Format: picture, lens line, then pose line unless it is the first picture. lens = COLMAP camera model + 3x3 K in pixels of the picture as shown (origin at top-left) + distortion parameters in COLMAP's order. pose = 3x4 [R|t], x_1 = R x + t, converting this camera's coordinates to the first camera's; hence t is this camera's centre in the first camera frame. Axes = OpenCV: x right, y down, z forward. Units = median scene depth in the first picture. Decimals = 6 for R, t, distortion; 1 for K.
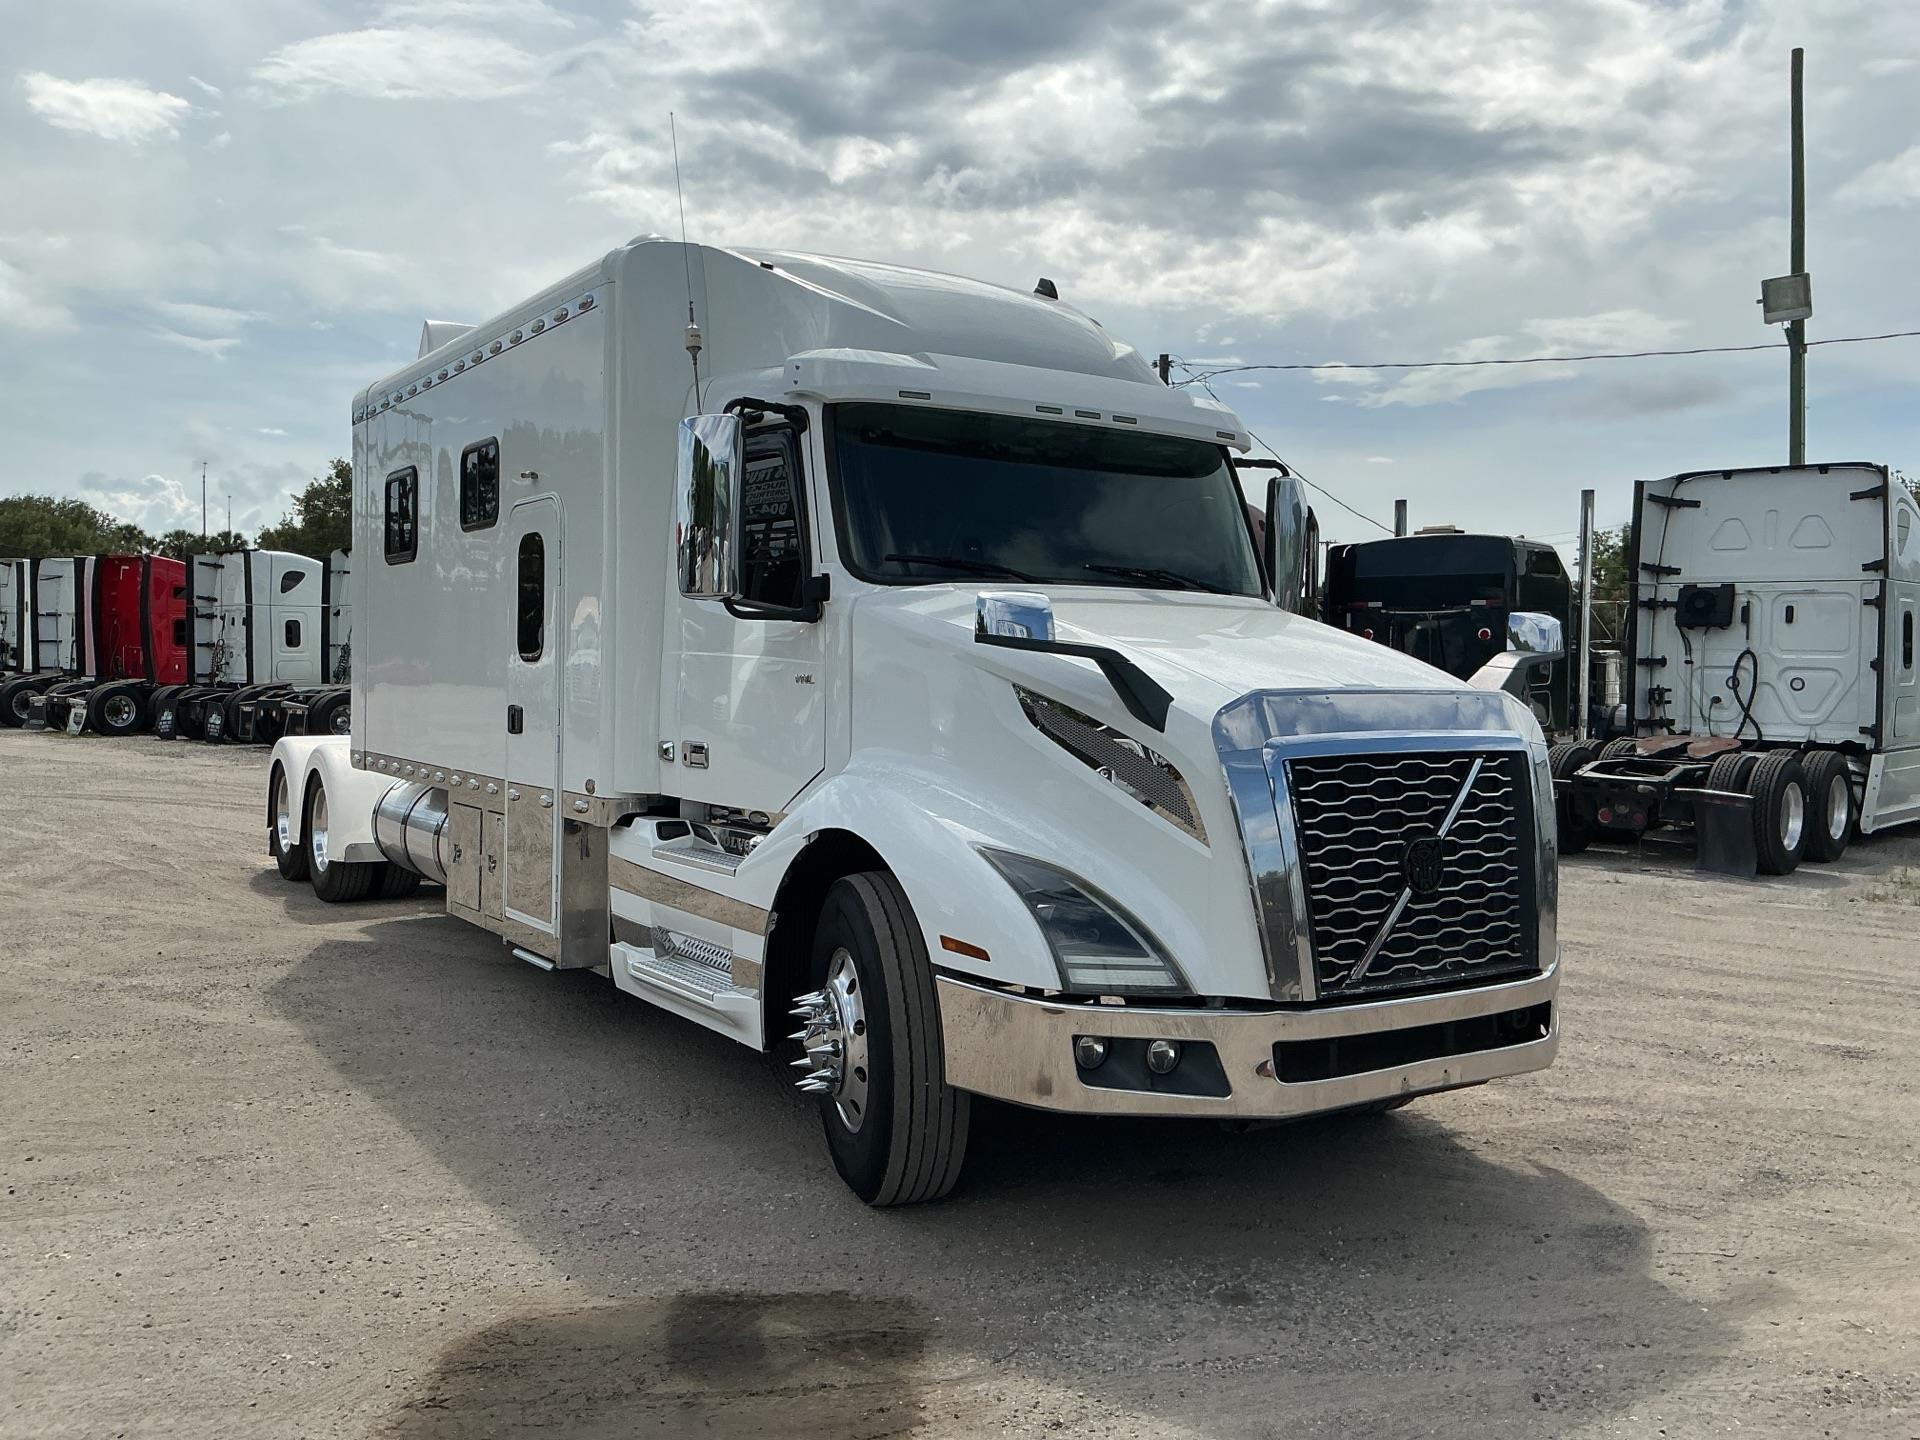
lens RADIAL K [[1587.4, 0, 960.0], [0, 1587.4, 720.0], [0, 0, 1]] dist [0.103531, -0.213148]
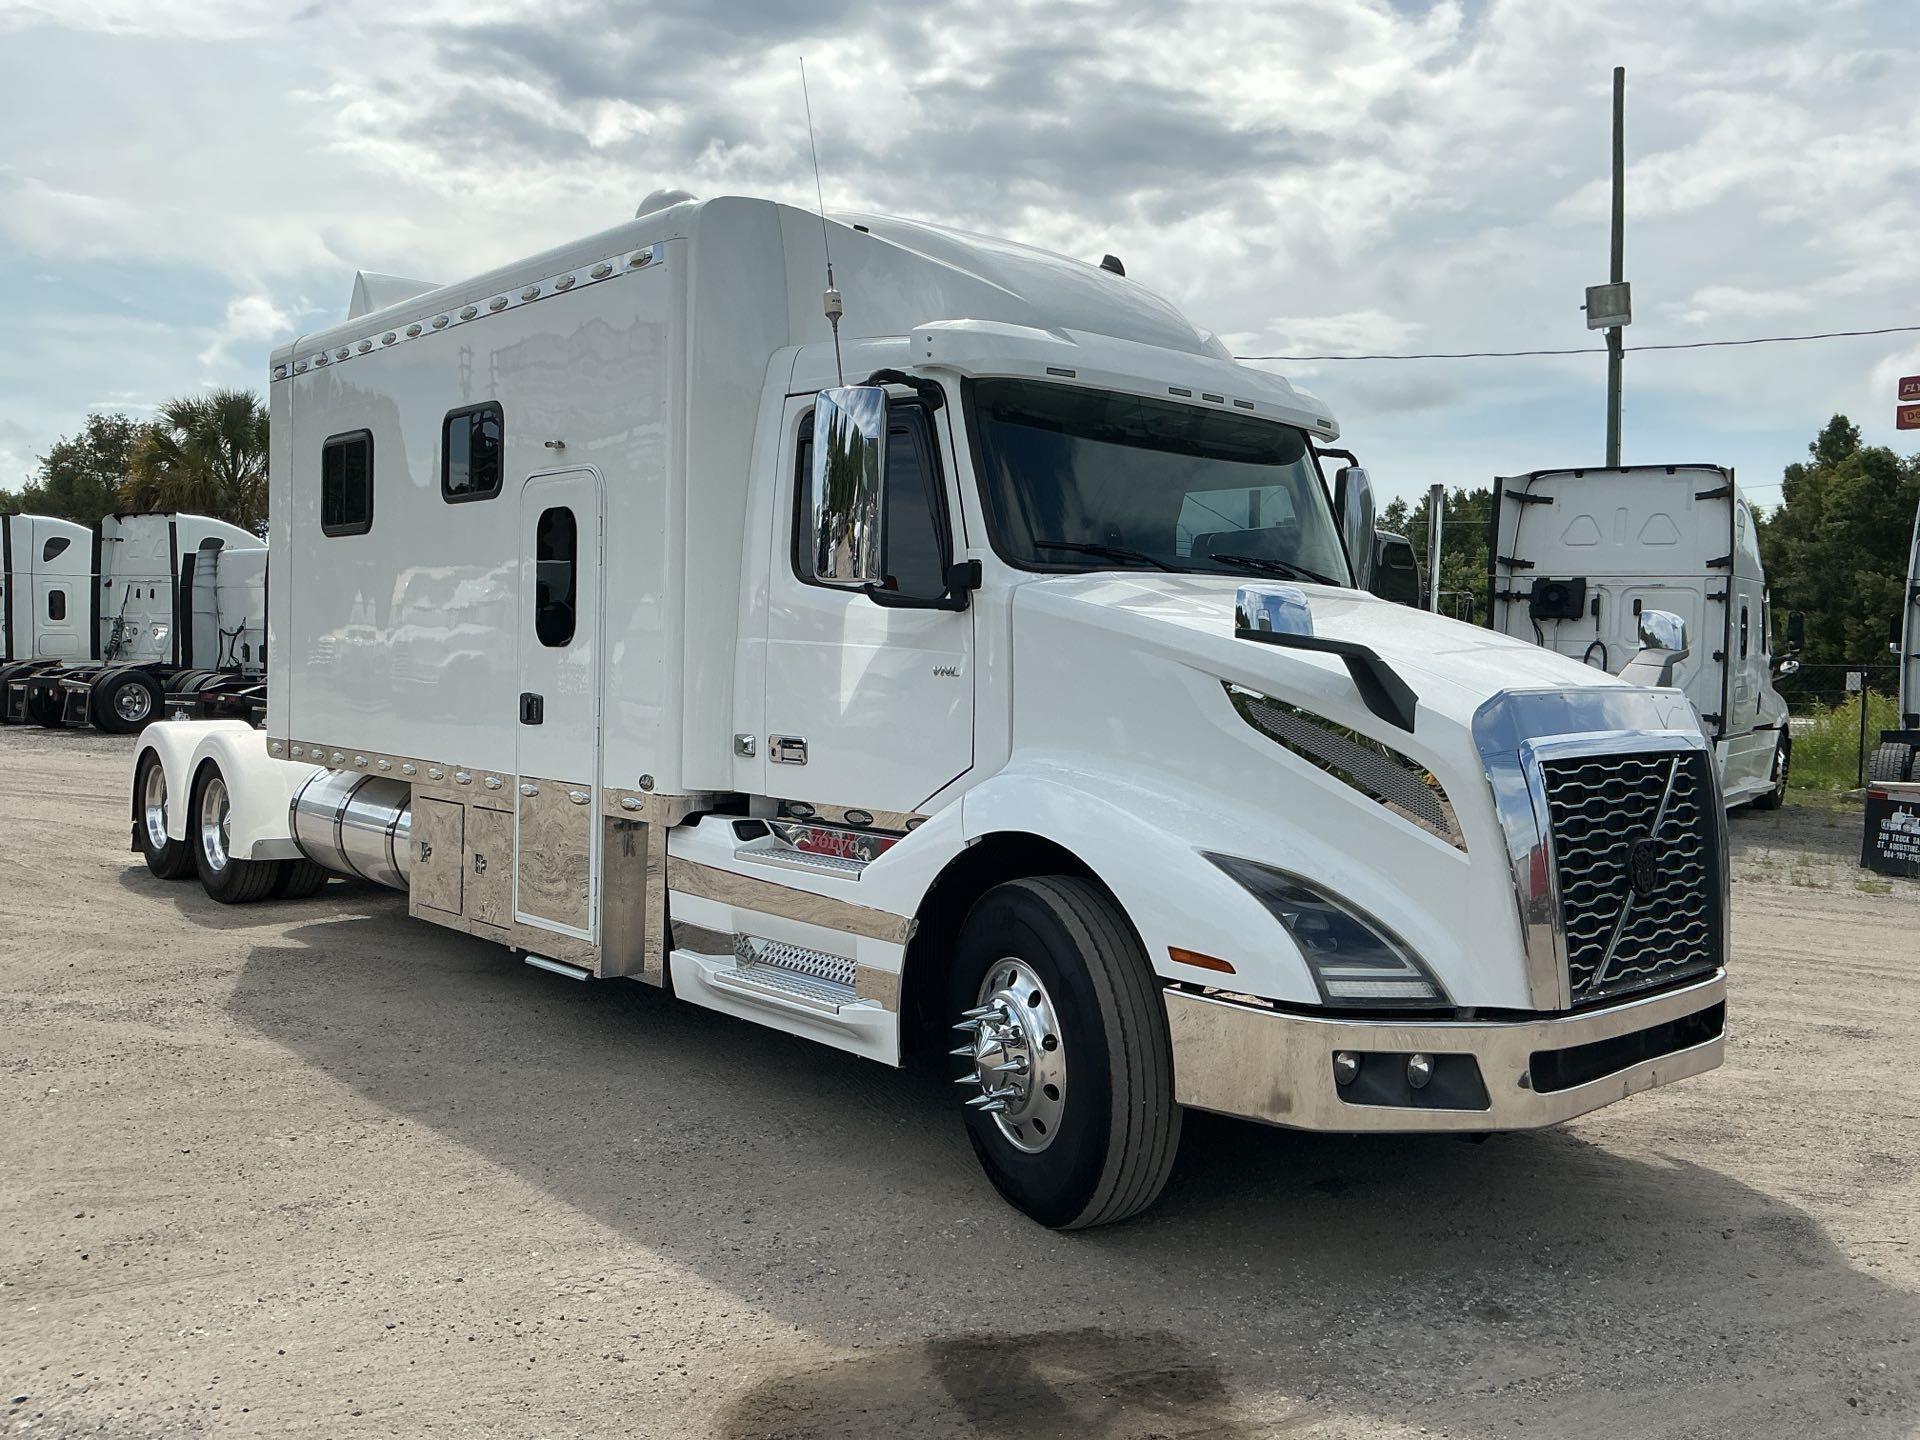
lens RADIAL K [[1587.4, 0, 960.0], [0, 1587.4, 720.0], [0, 0, 1]] dist [0.103531, -0.213148]
pose [[0.989417, 0.002669, 0.145077, -0.243097], [-0.004448, 0.999919, 0.011944, -0.008826], [-0.145034, -0.012463, 0.989348, 0.072883]]
